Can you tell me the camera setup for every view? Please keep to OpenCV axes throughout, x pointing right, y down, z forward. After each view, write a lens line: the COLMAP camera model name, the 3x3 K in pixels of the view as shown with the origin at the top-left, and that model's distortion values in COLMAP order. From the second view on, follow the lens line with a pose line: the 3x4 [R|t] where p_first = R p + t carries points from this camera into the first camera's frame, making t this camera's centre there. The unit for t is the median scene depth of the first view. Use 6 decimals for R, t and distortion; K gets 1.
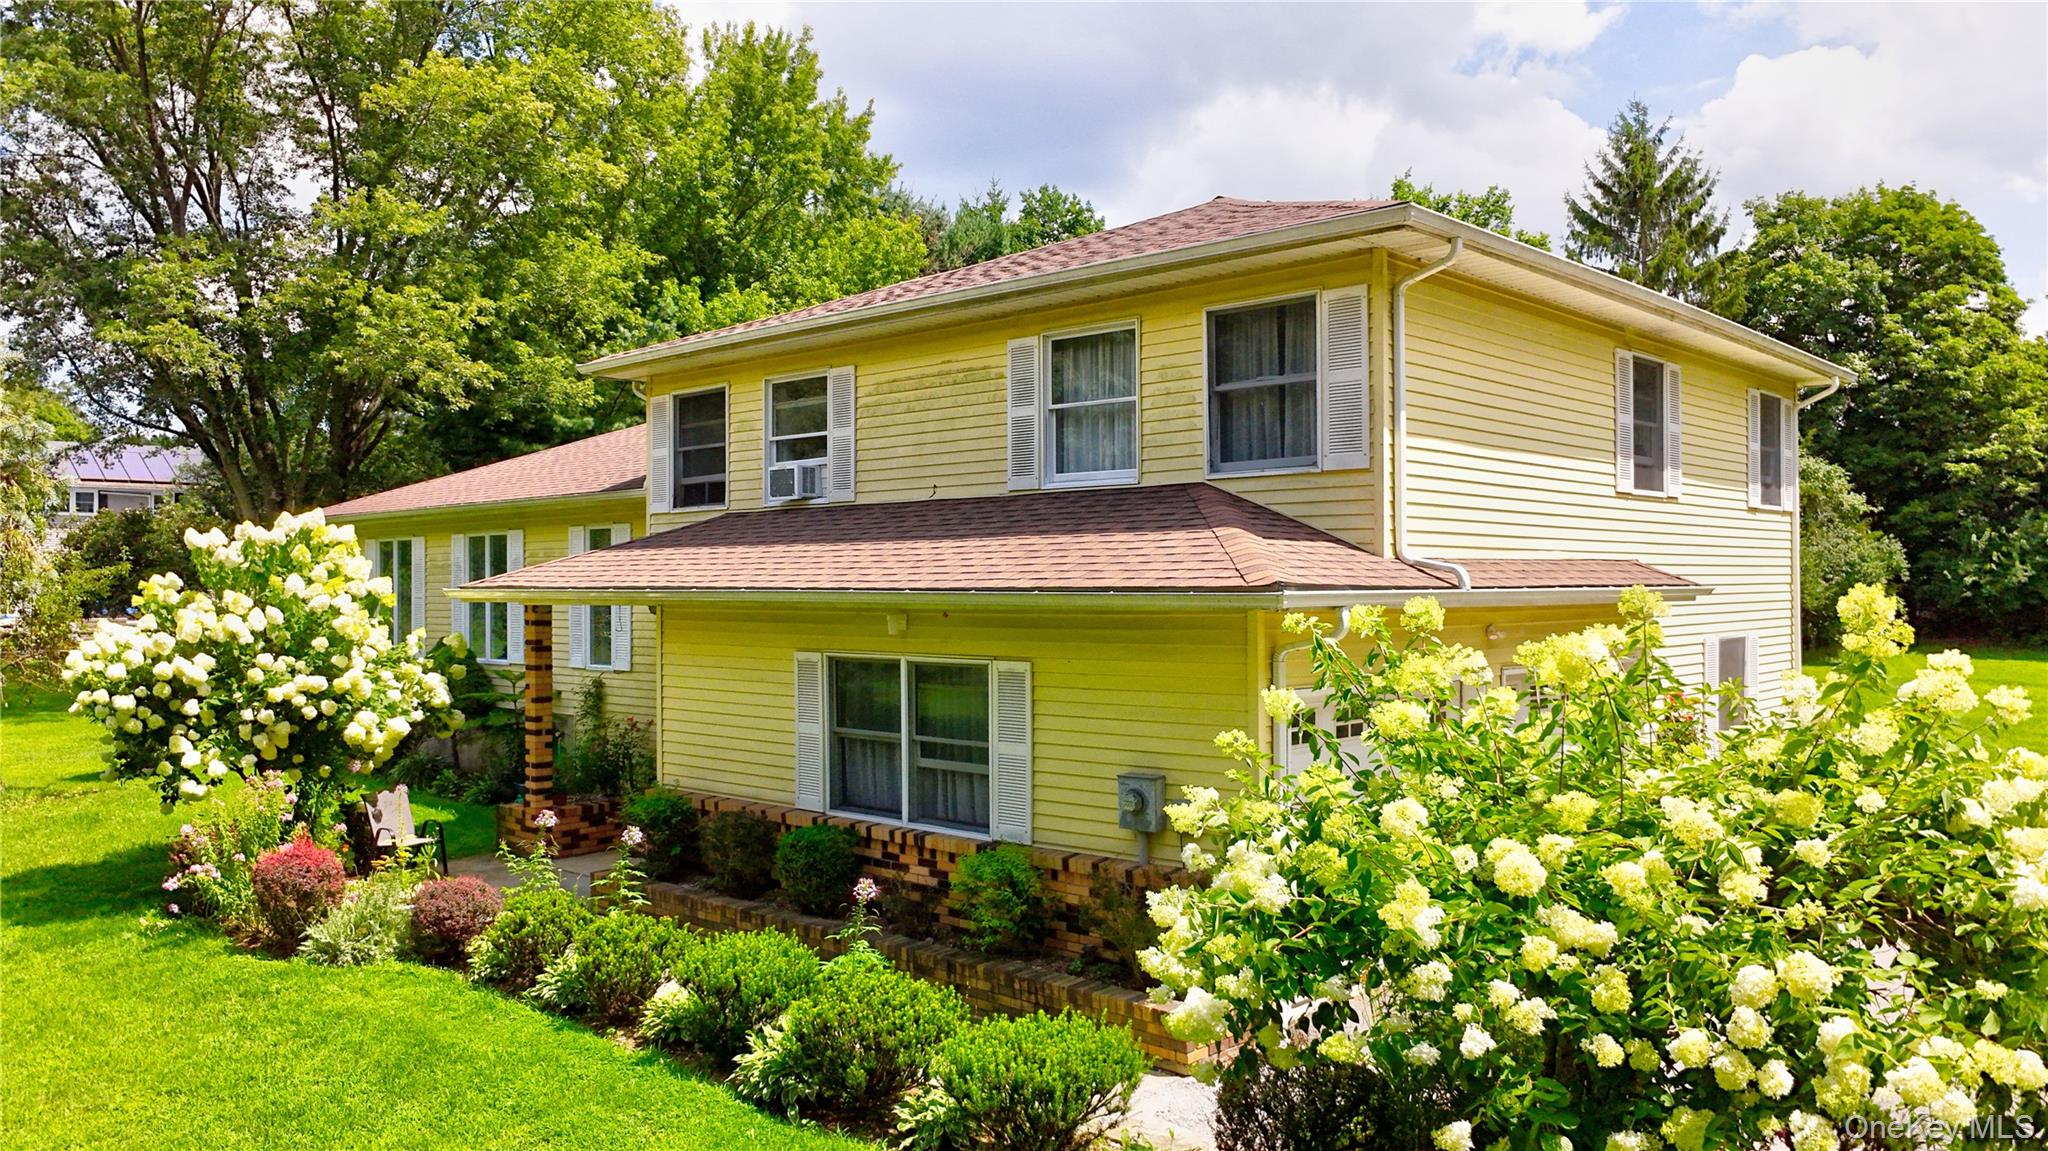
lens RADIAL K [[1514.7, 0, 1025.2], [0, 1514.7, 580.3], [0, 0, 1]] dist [-0.029935, -0.008306]
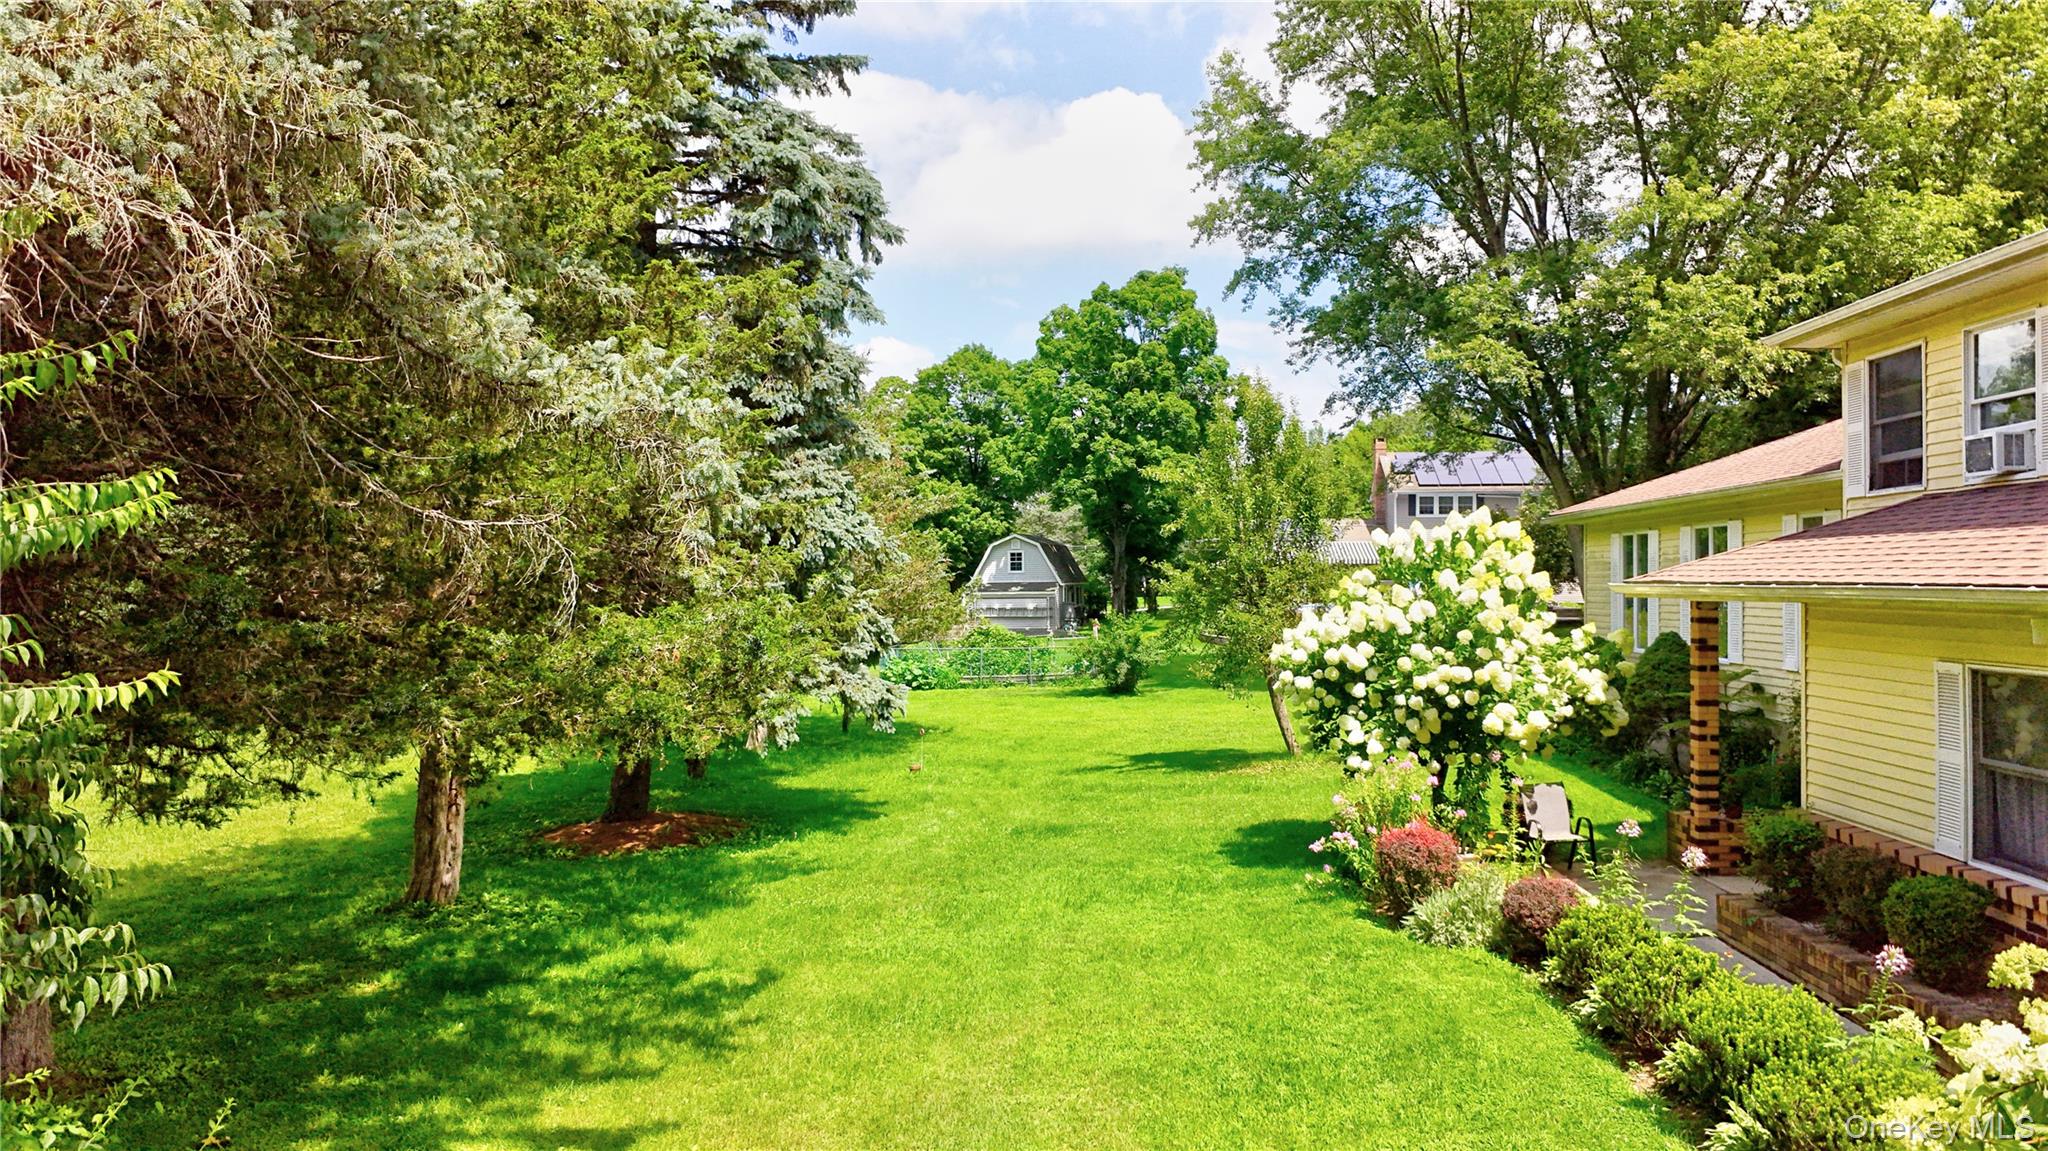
lens RADIAL K [[1514.7, 0, 1025.2], [0, 1514.7, 580.3], [0, 0, 1]] dist [-0.029935, -0.008306]
pose [[0.639004, 0.000388, -0.769204, 0.140292], [0.003017, 0.999991, 0.003011, -0.000650], [0.769198, -0.004245, 0.638997, 0.093104]]
